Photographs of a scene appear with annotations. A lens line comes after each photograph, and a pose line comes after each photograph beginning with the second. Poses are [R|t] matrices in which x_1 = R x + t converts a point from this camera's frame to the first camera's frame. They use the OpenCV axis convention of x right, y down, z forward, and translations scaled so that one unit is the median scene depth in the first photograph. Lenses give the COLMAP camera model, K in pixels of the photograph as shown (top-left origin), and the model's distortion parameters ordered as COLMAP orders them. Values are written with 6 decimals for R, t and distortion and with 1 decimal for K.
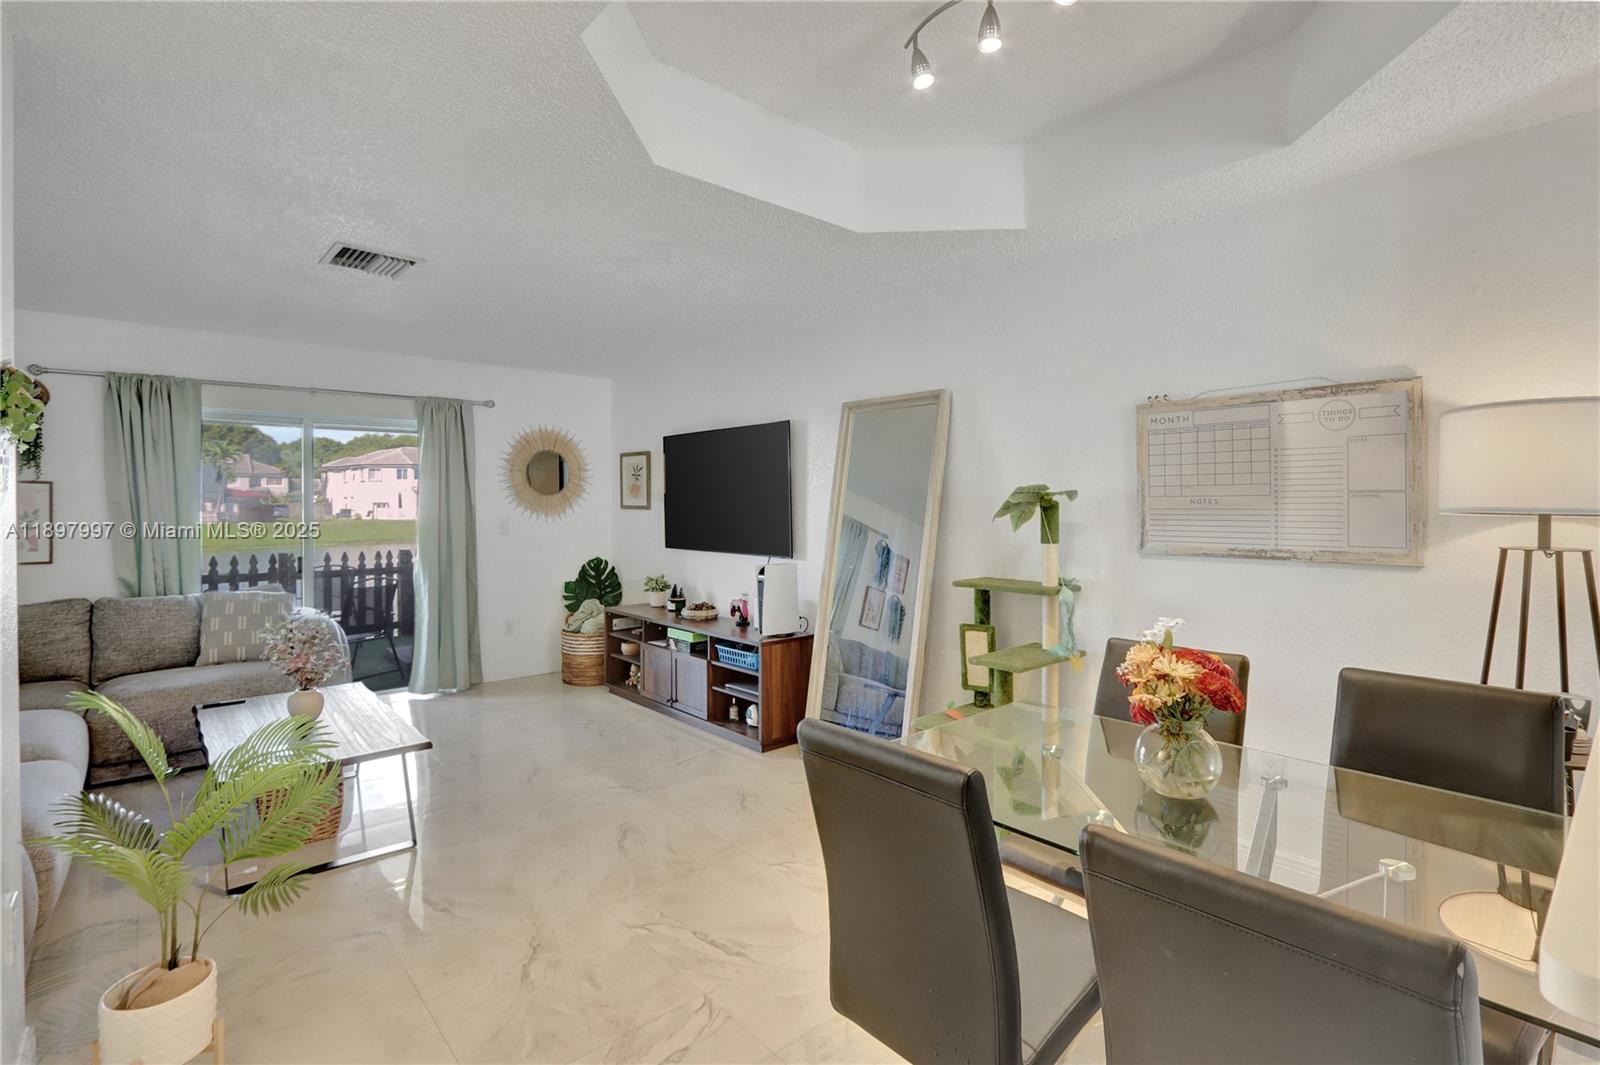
lens RADIAL K [[737.9, 0, 810.4], [0, 737.9, 514.1], [0, 0, 1]] dist [-0.011160, -0.000565]
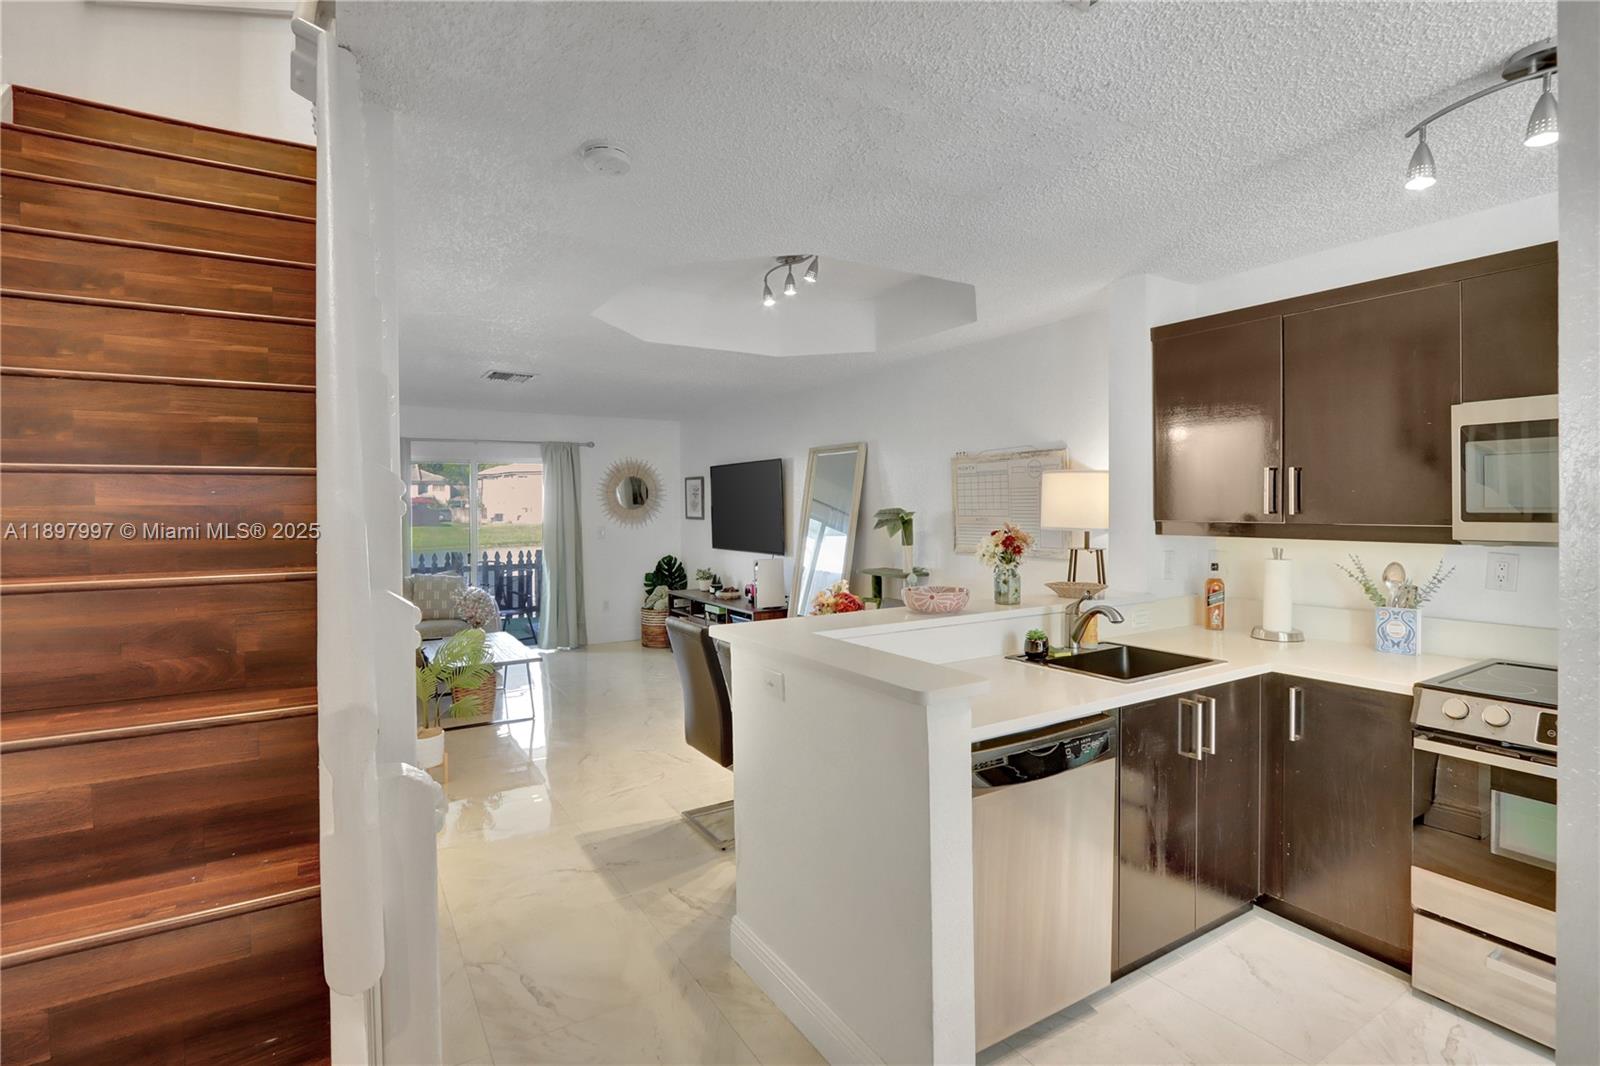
lens RADIAL K [[737.9, 0, 795.8], [0, 737.9, 524.3], [0, 0, 1]] dist [-0.011160, -0.000565]
pose [[0.983725, -0.001770, -0.179673, 0.207953], [0.003488, 0.999951, 0.009242, -0.011180], [0.179648, -0.009718, 0.983683, -0.323667]]
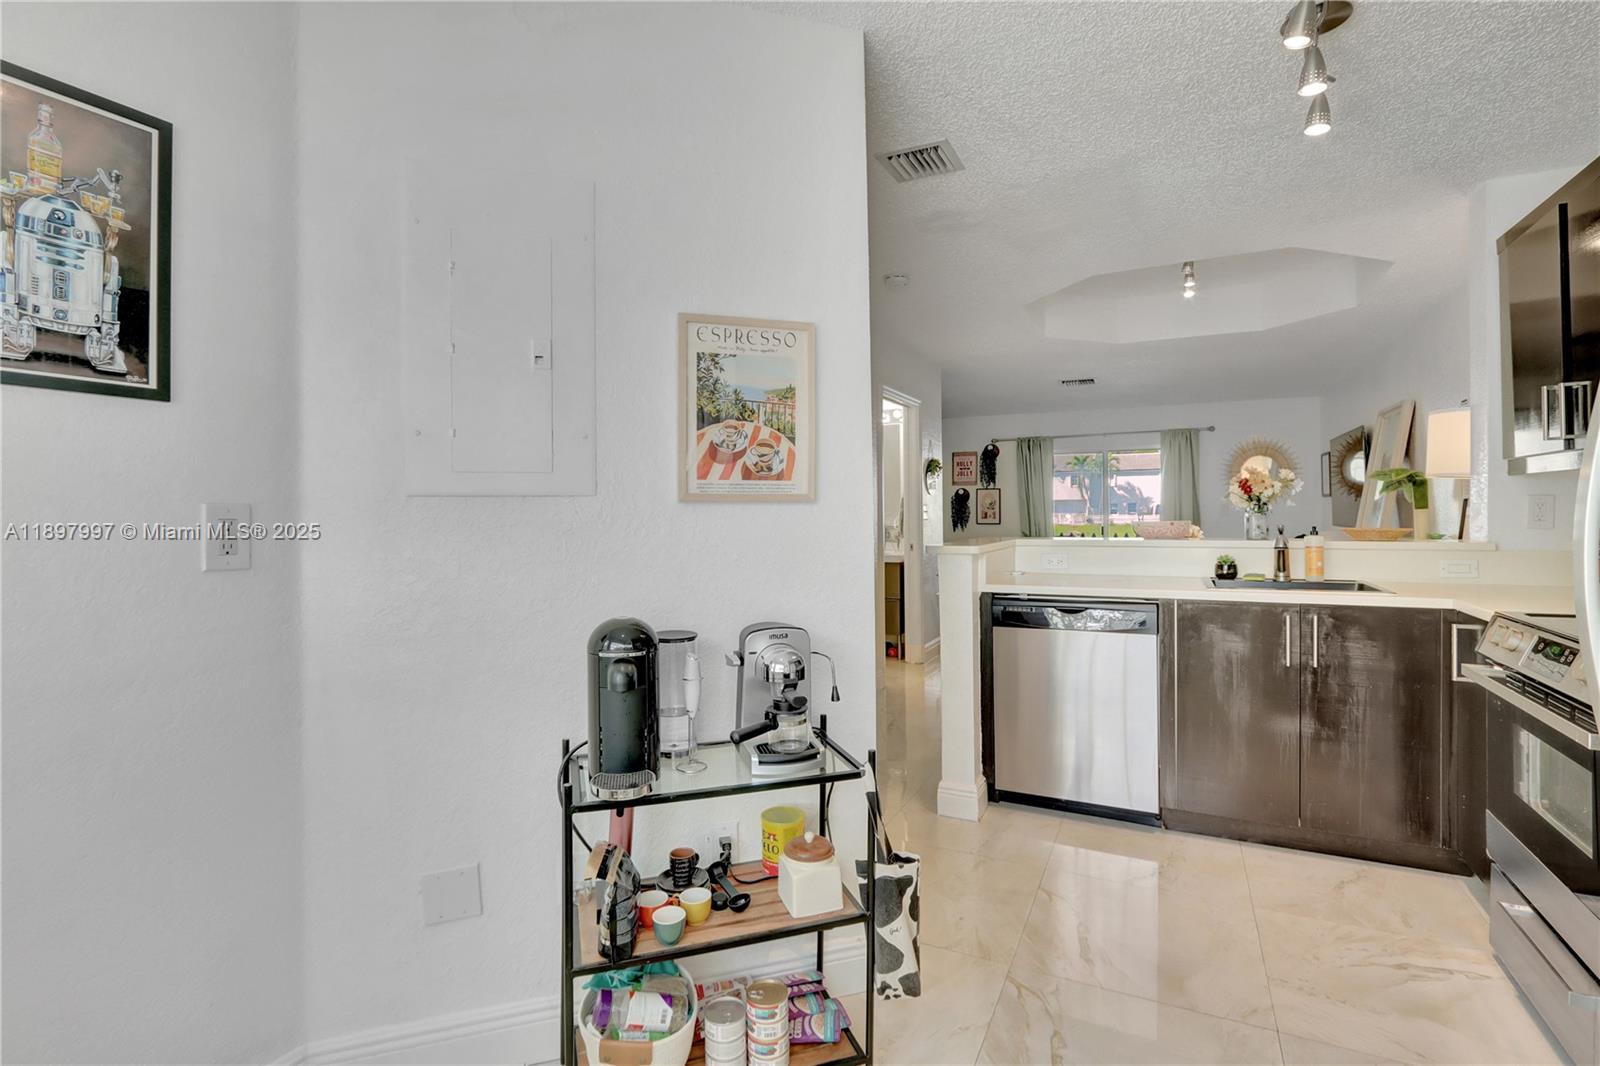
lens RADIAL K [[737.9, 0, 799.5], [0, 737.9, 519.5], [0, 0, 1]] dist [-0.011160, -0.000565]
pose [[0.368790, 0.011453, -0.929442, 0.671874], [-0.012641, 0.999893, 0.007306, 0.034516], [0.929427, 0.009055, 0.368896, -0.333189]]
